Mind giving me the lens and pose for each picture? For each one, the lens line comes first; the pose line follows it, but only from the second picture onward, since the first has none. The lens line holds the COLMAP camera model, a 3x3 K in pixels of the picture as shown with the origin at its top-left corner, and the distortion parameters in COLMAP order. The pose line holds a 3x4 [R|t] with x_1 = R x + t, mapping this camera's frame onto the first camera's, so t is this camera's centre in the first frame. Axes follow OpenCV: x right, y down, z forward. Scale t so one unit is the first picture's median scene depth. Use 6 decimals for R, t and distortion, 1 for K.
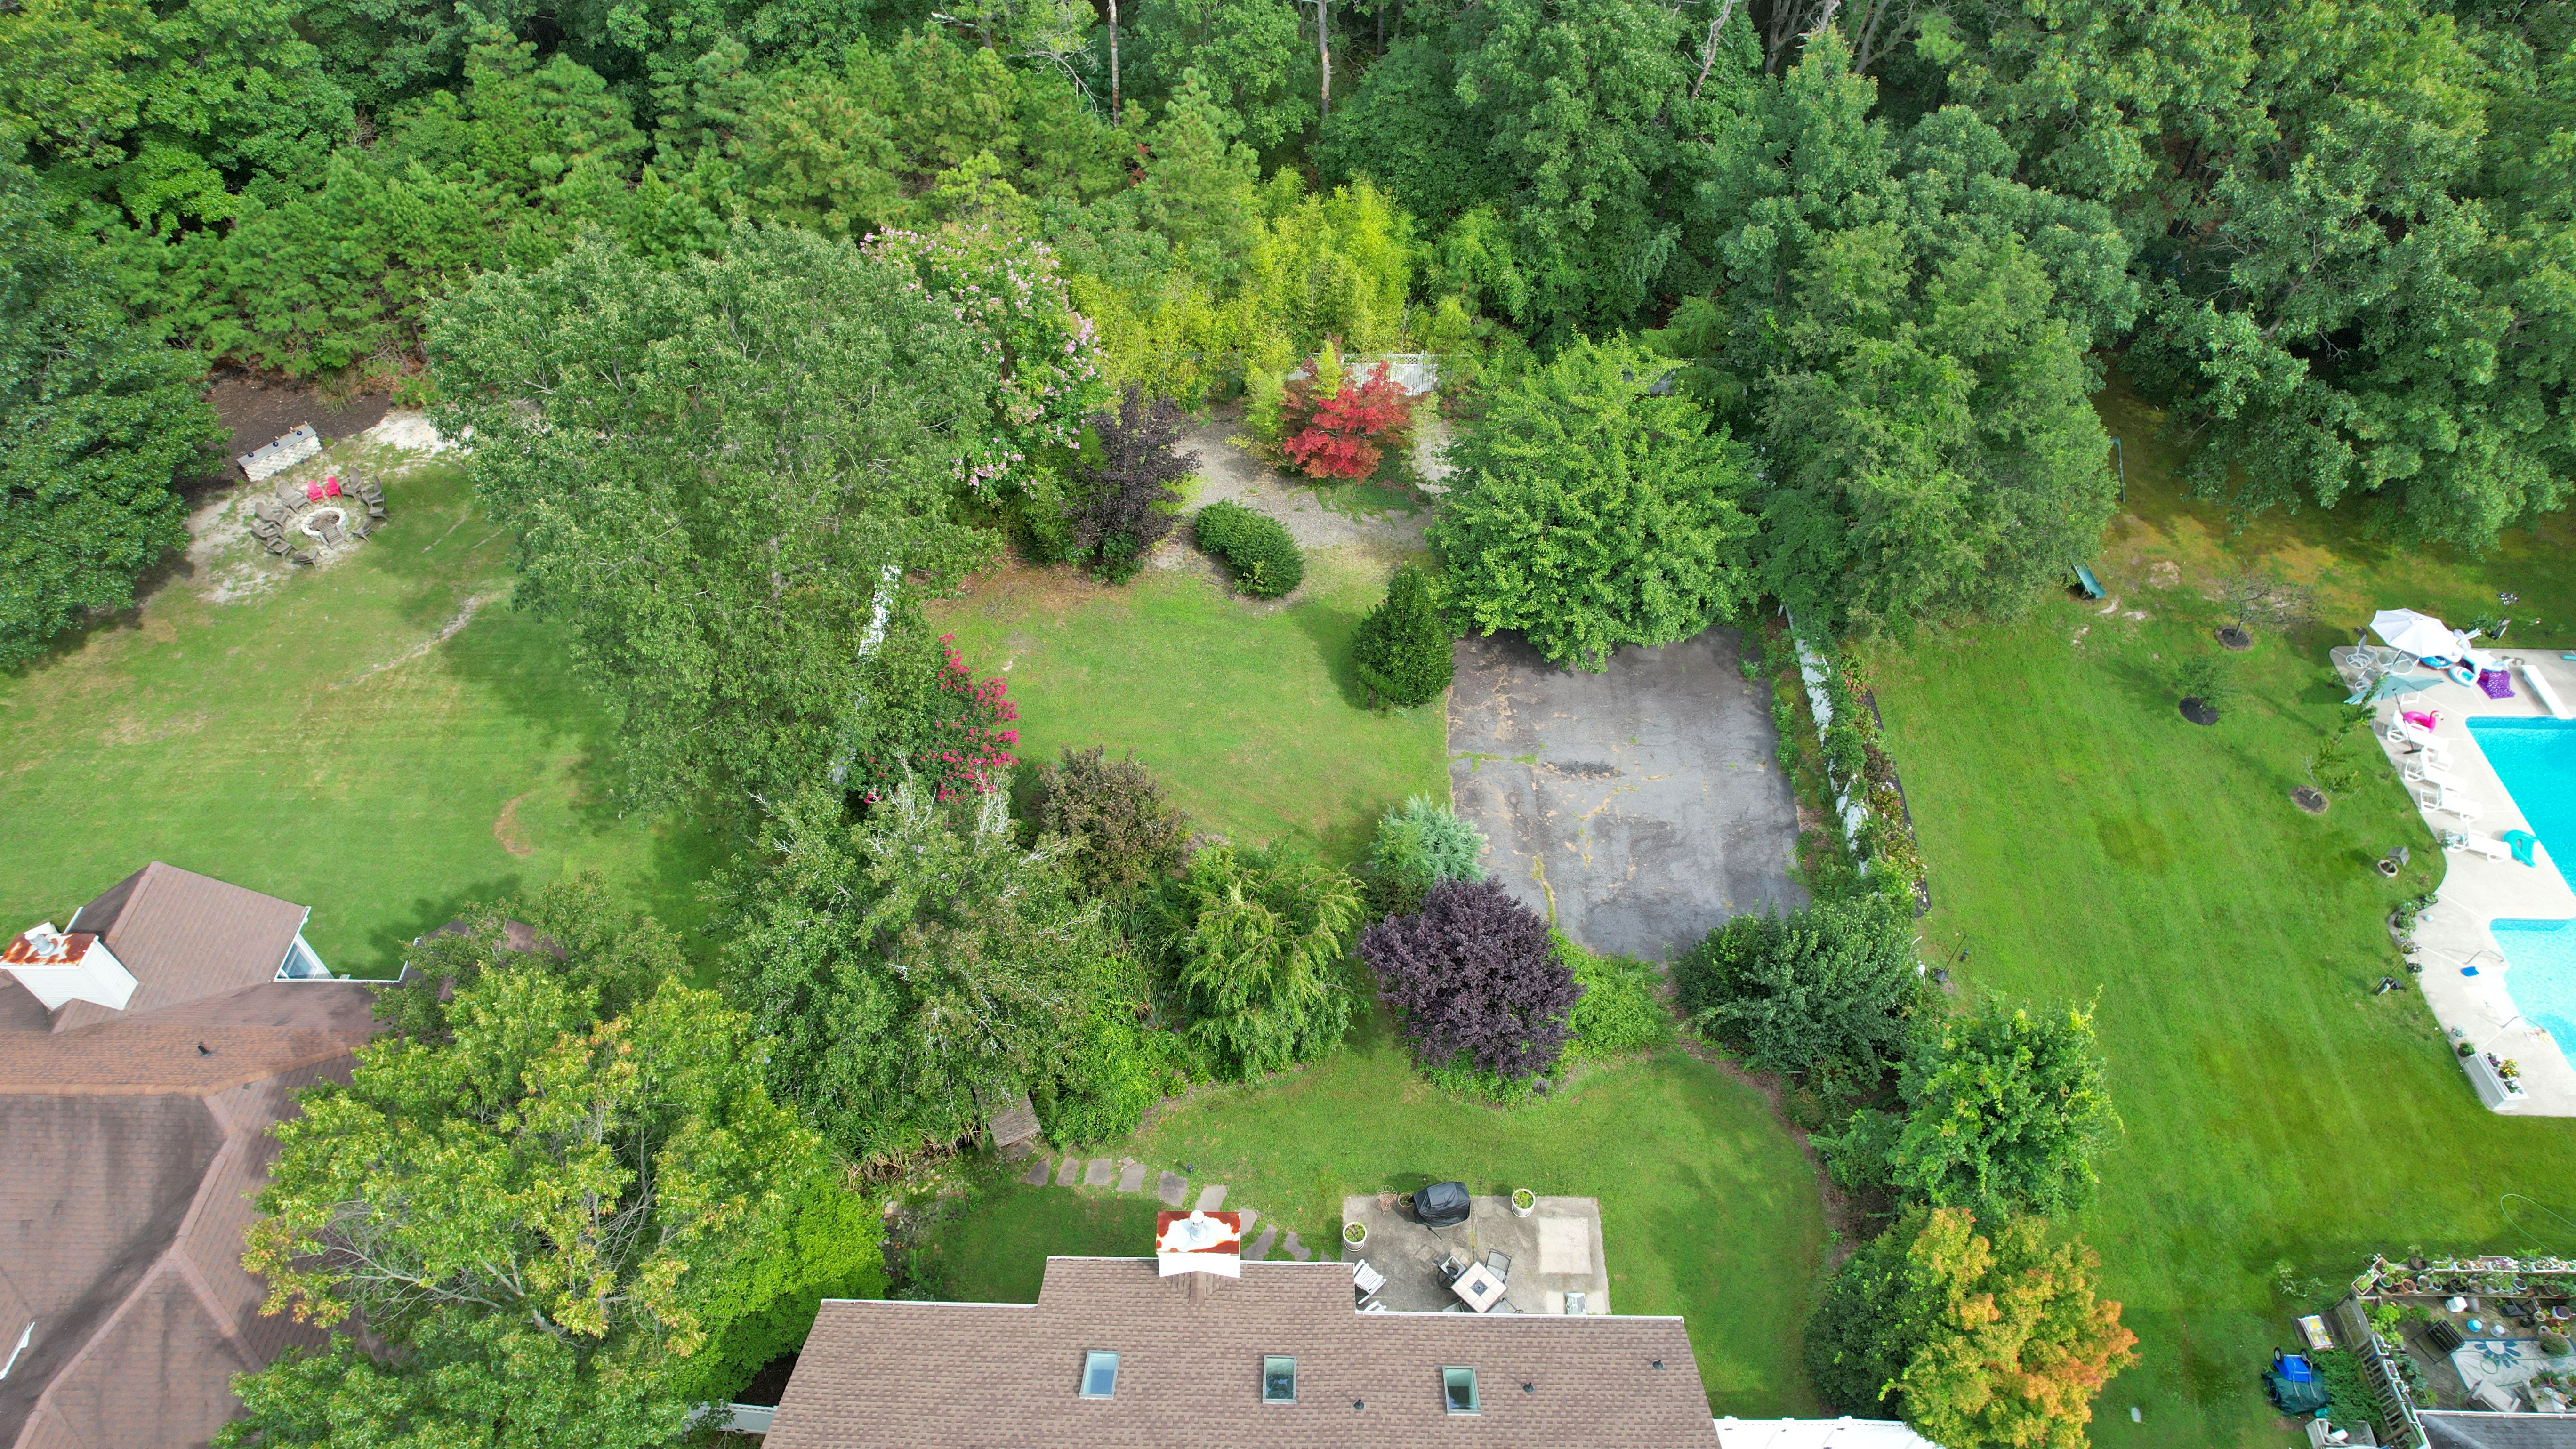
lens RADIAL K [[1645.3, 0, 1288.0], [0, 1645.3, 724.5], [0, 0, 1]] dist [-0.066072, 0.053503]
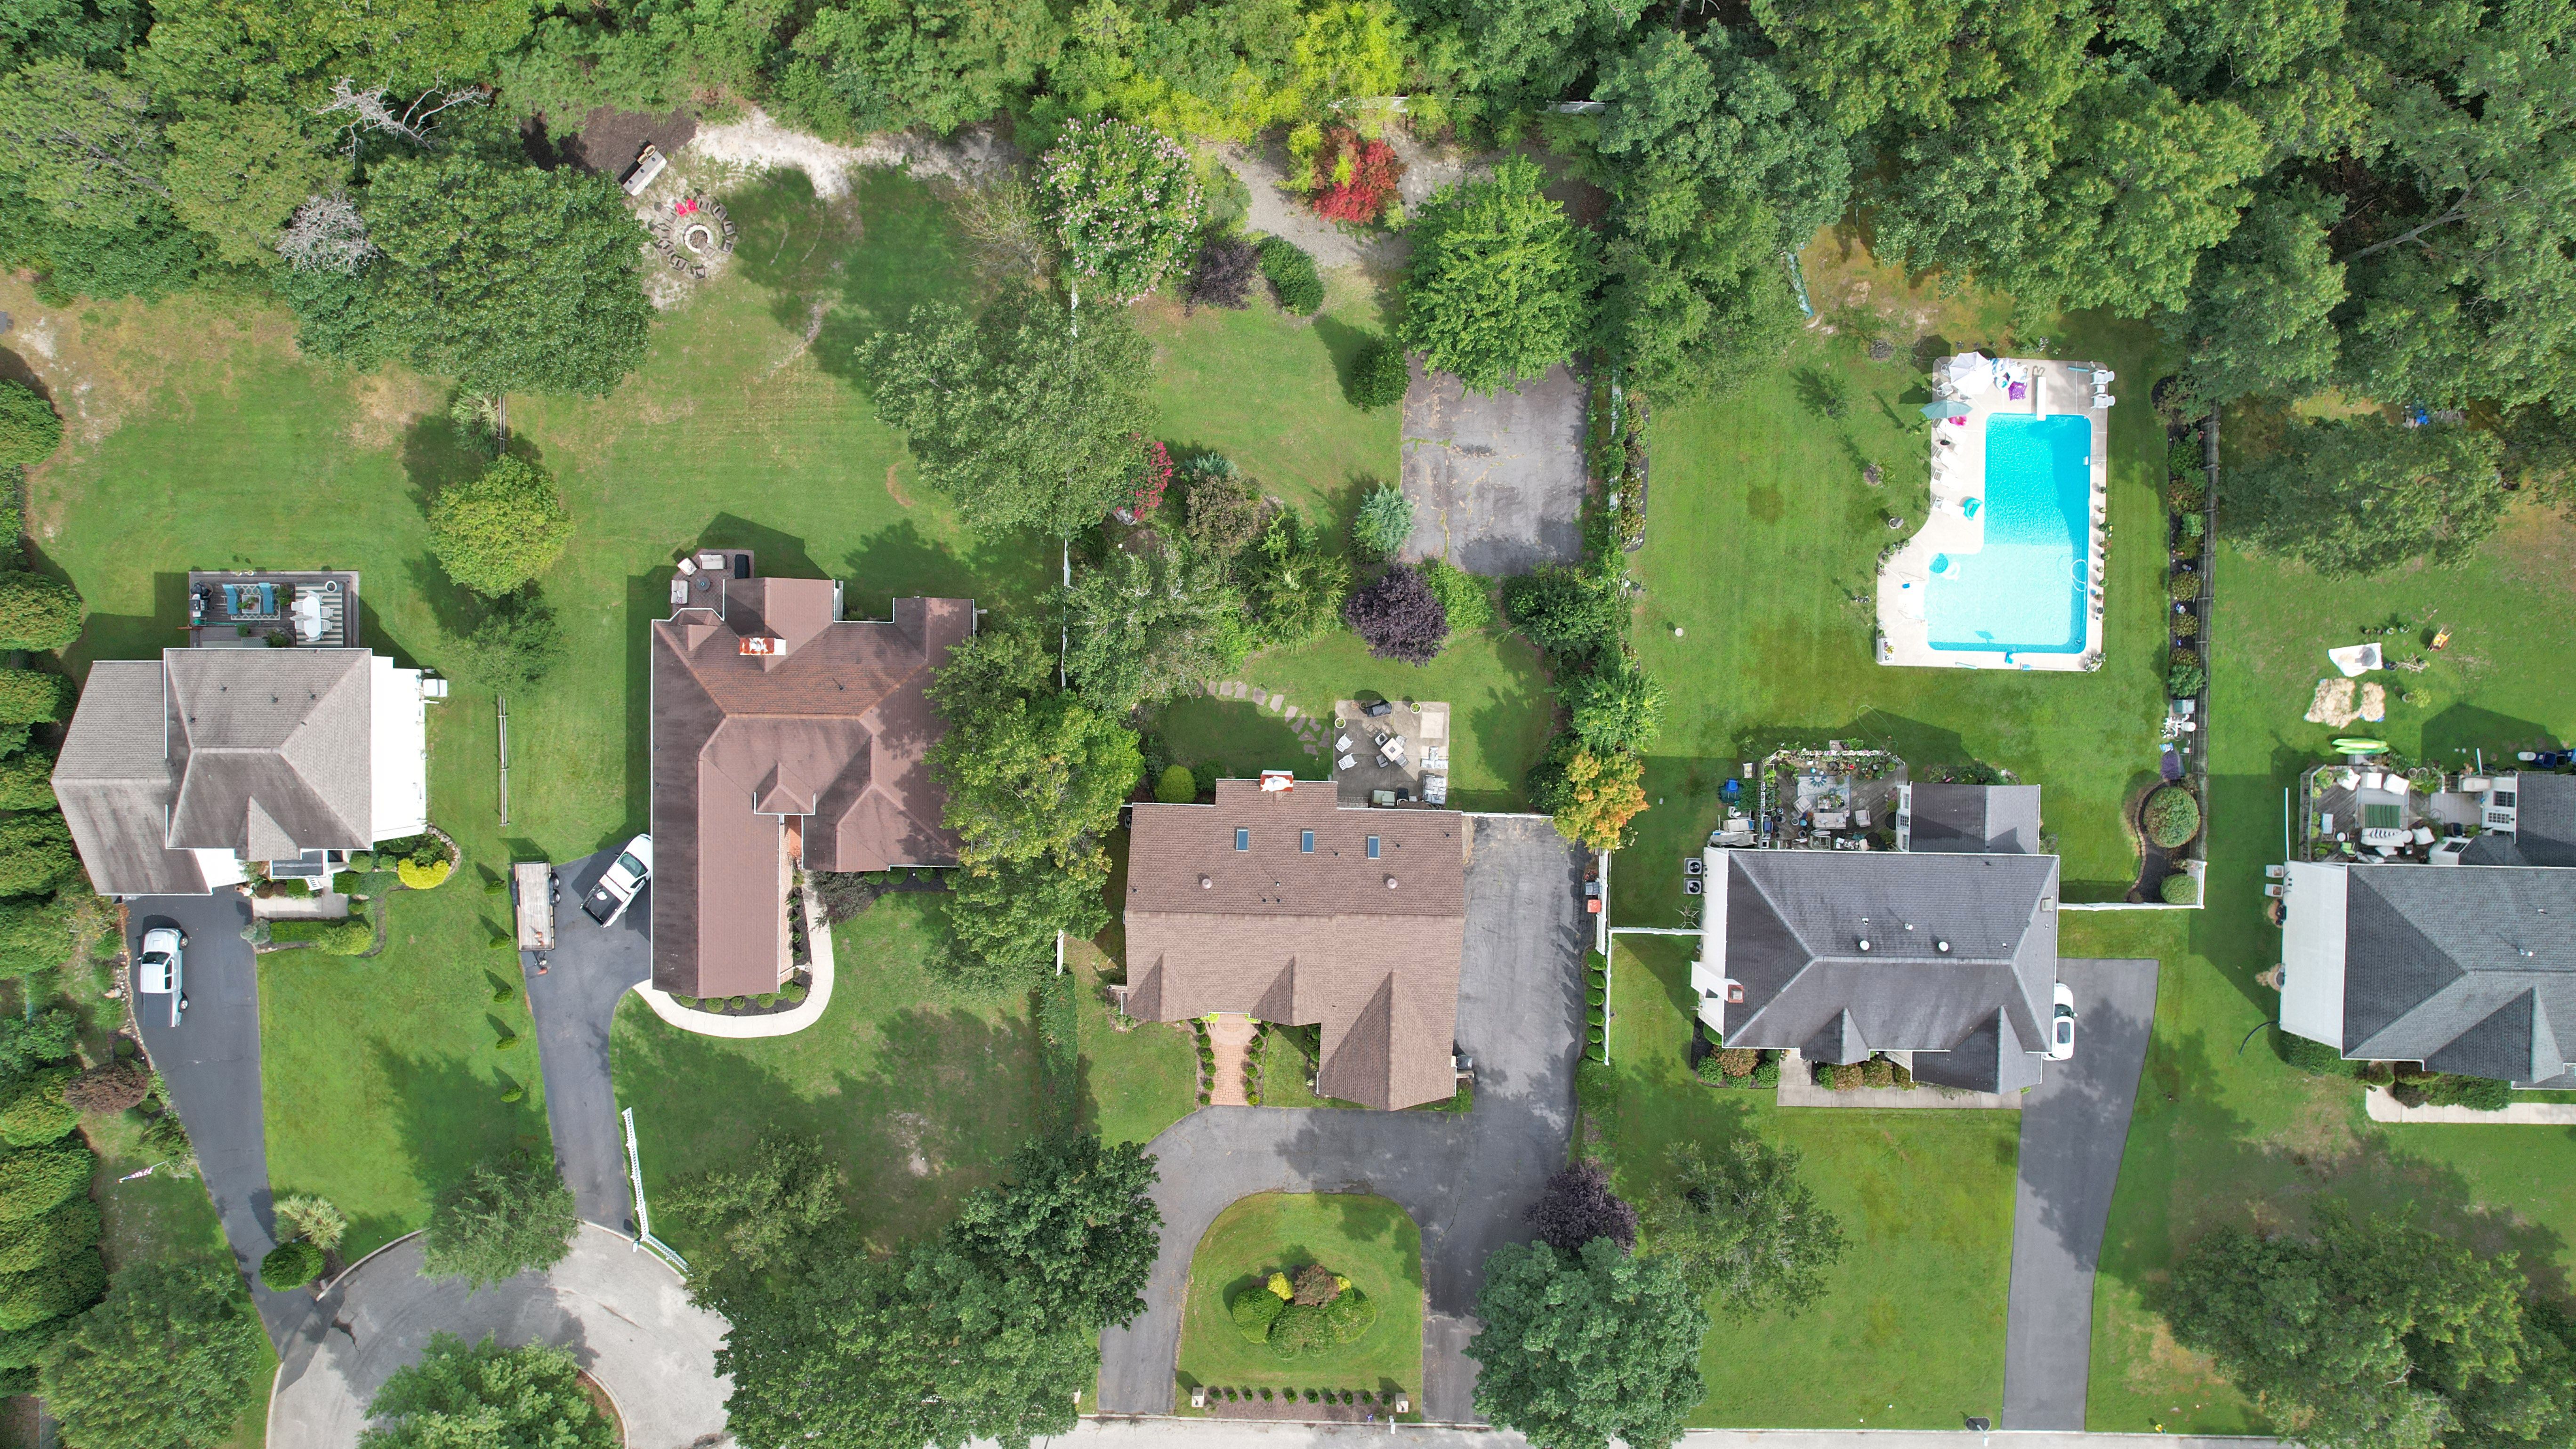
lens RADIAL K [[1638.4, 0, 1287.6], [0, 1638.4, 755.9], [0, 0, 1]] dist [-0.075435, 0.073125]
pose [[0.999945, 0.008698, -0.005843, -0.014040], [-0.002365, 0.730577, 0.682826, -0.918261], [0.010208, -0.682775, 0.730558, -0.530686]]
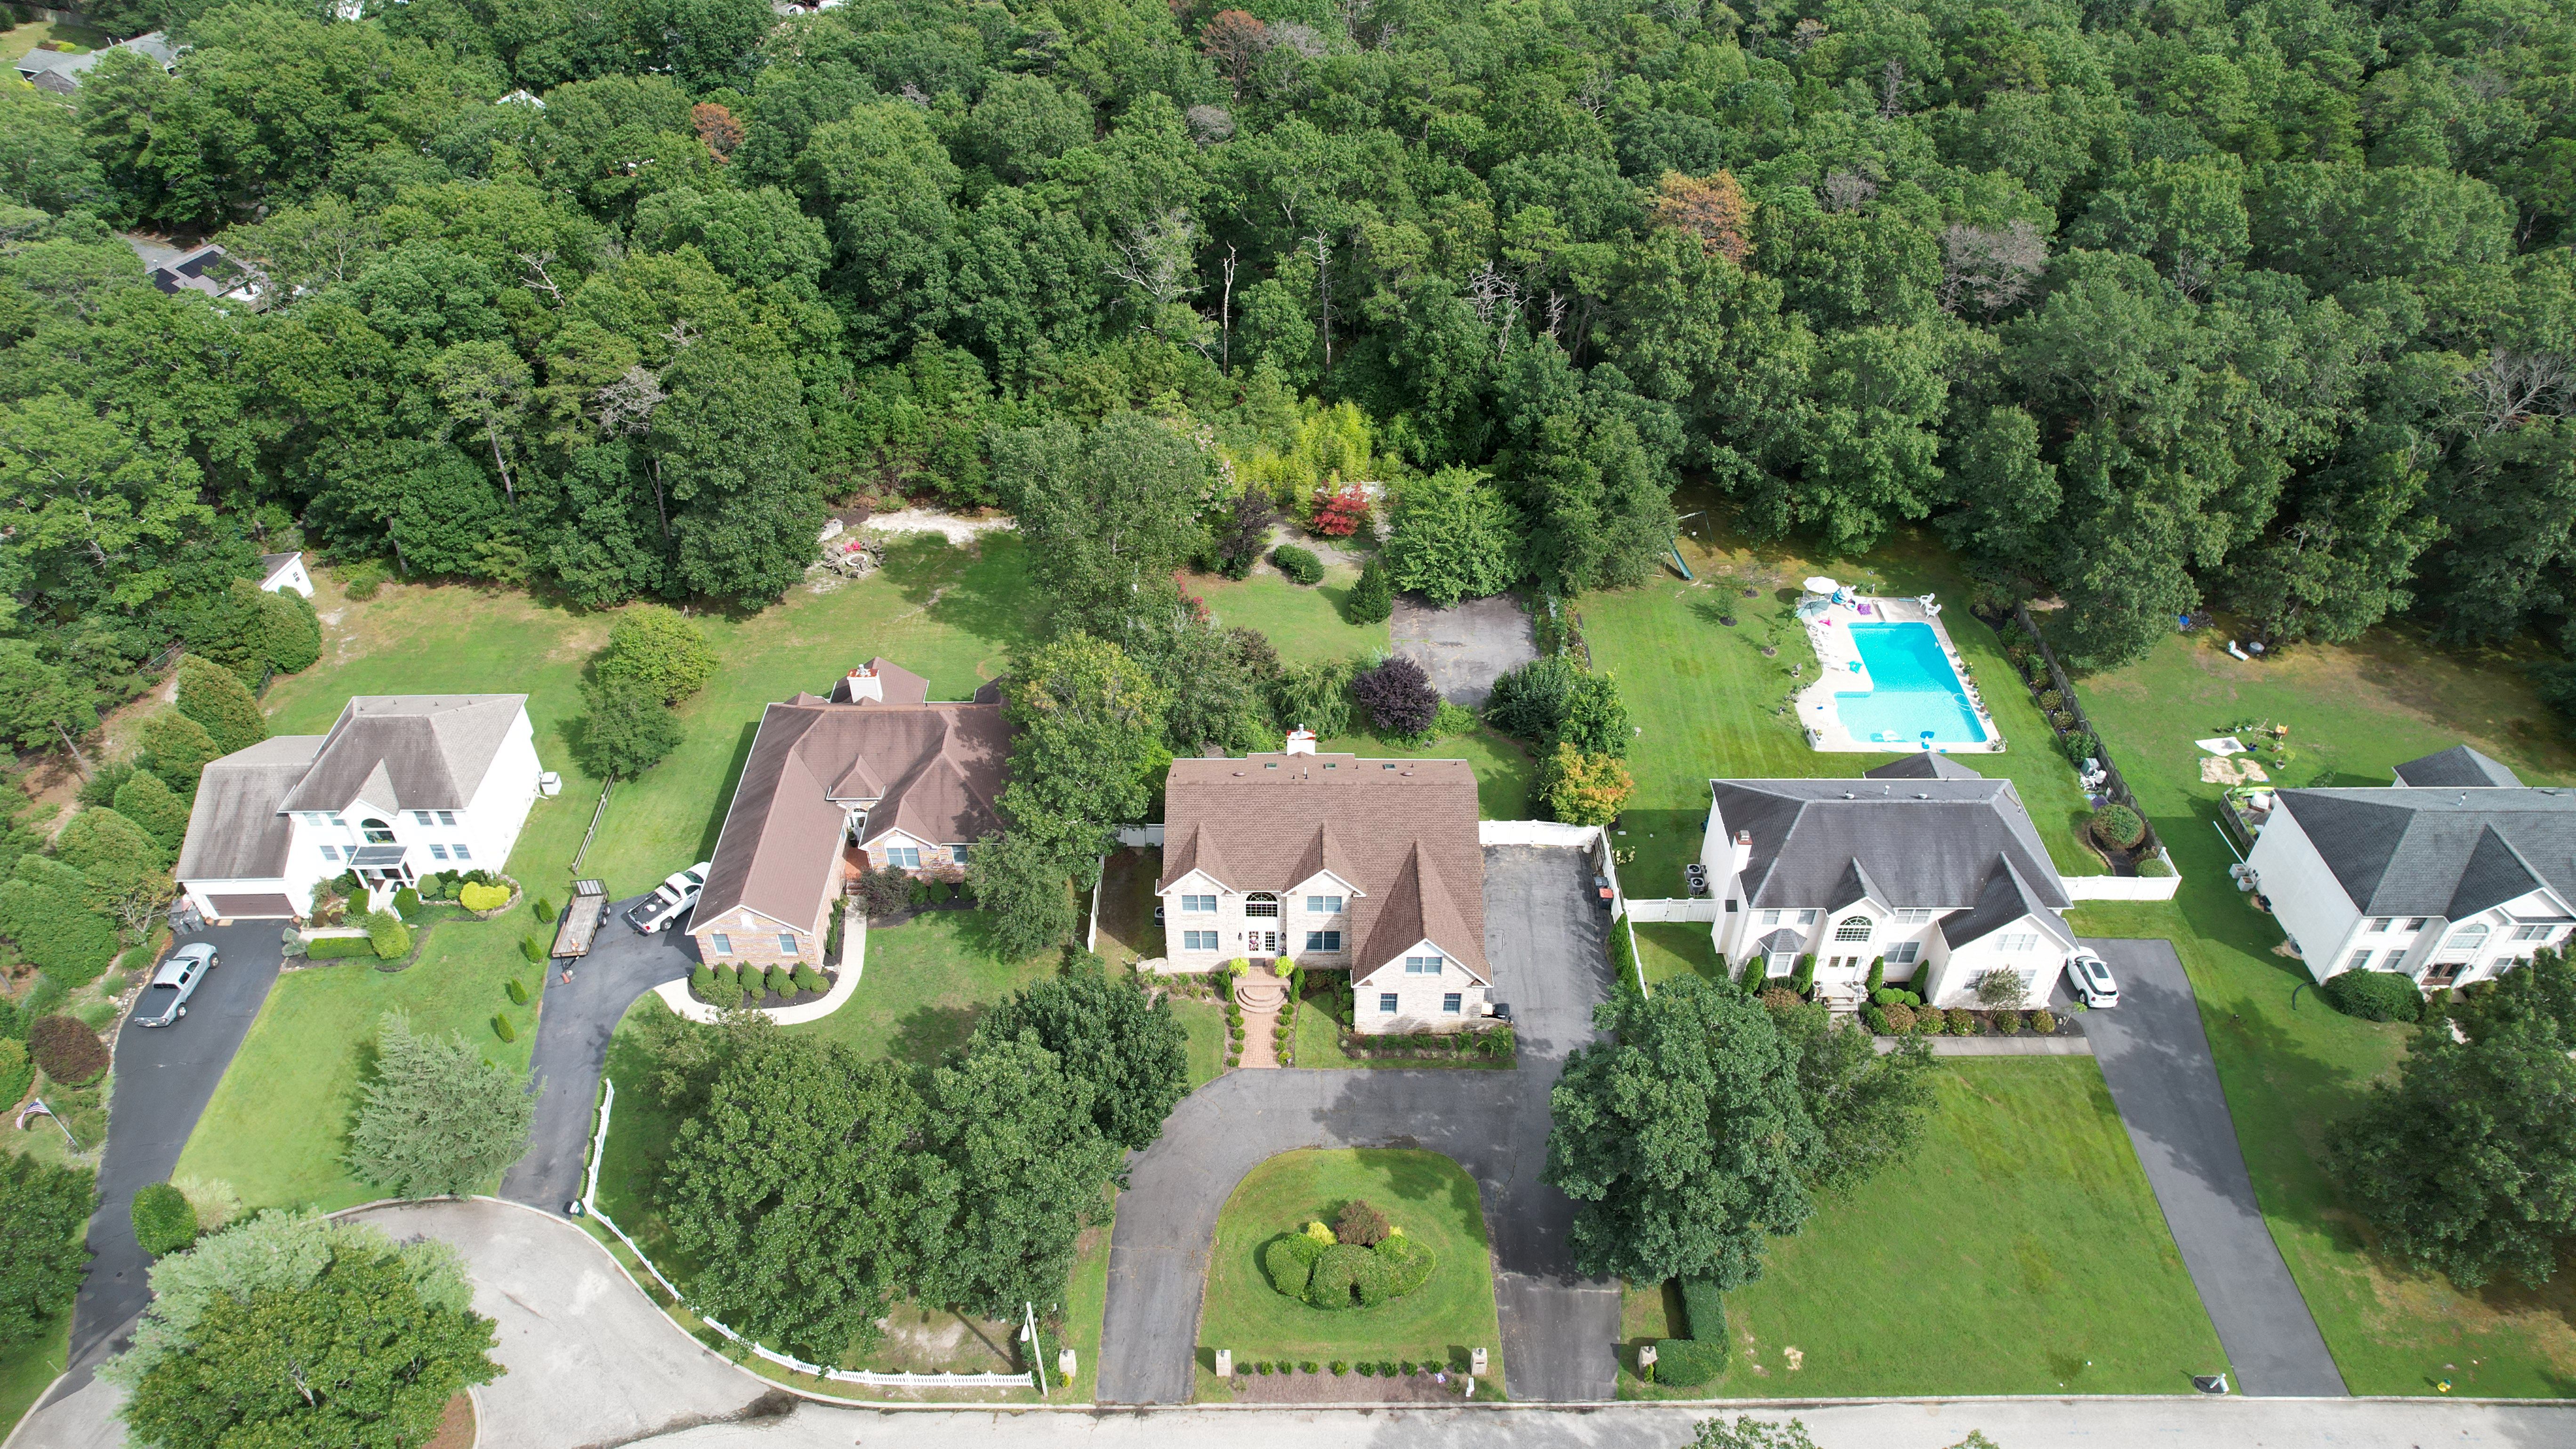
lens RADIAL K [[1638.4, 0, 1287.6], [0, 1638.4, 755.9], [0, 0, 1]] dist [-0.075435, 0.073125]
pose [[0.999865, -0.014058, 0.008555, -0.064435], [0.015066, 0.991102, -0.132250, 0.458458], [-0.006620, 0.132361, 0.991179, -1.183533]]
